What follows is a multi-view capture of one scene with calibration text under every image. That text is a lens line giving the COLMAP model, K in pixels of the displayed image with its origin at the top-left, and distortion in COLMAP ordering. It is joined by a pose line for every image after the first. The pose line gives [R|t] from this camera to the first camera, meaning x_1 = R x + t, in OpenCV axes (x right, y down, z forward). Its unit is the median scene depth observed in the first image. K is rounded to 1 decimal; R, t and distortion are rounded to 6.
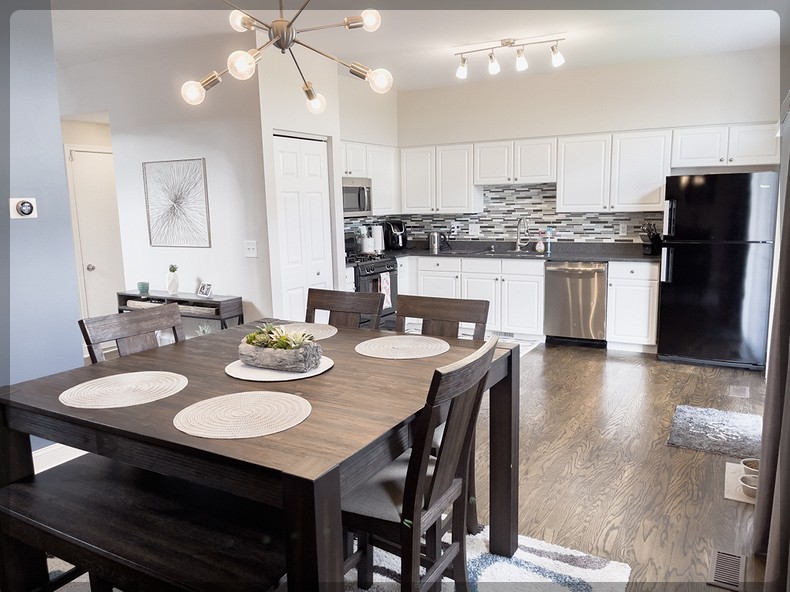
lens RADIAL K [[606.6, 0, 393.6], [0, 606.6, 299.5], [0, 0, 1]] dist [0.079000, -0.093561]
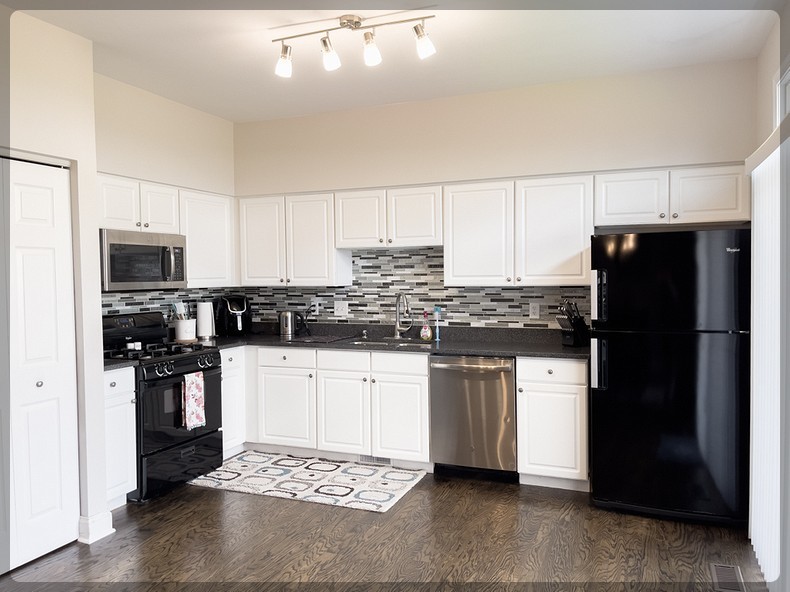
lens RADIAL K [[606.6, 0, 388.2], [0, 606.6, 297.4], [0, 0, 1]] dist [0.079000, -0.093561]
pose [[0.992404, 0.005482, 0.122898, 0.135666], [0.009966, 0.992140, -0.124733, -0.048835], [-0.122616, 0.125010, 0.984549, 0.366339]]
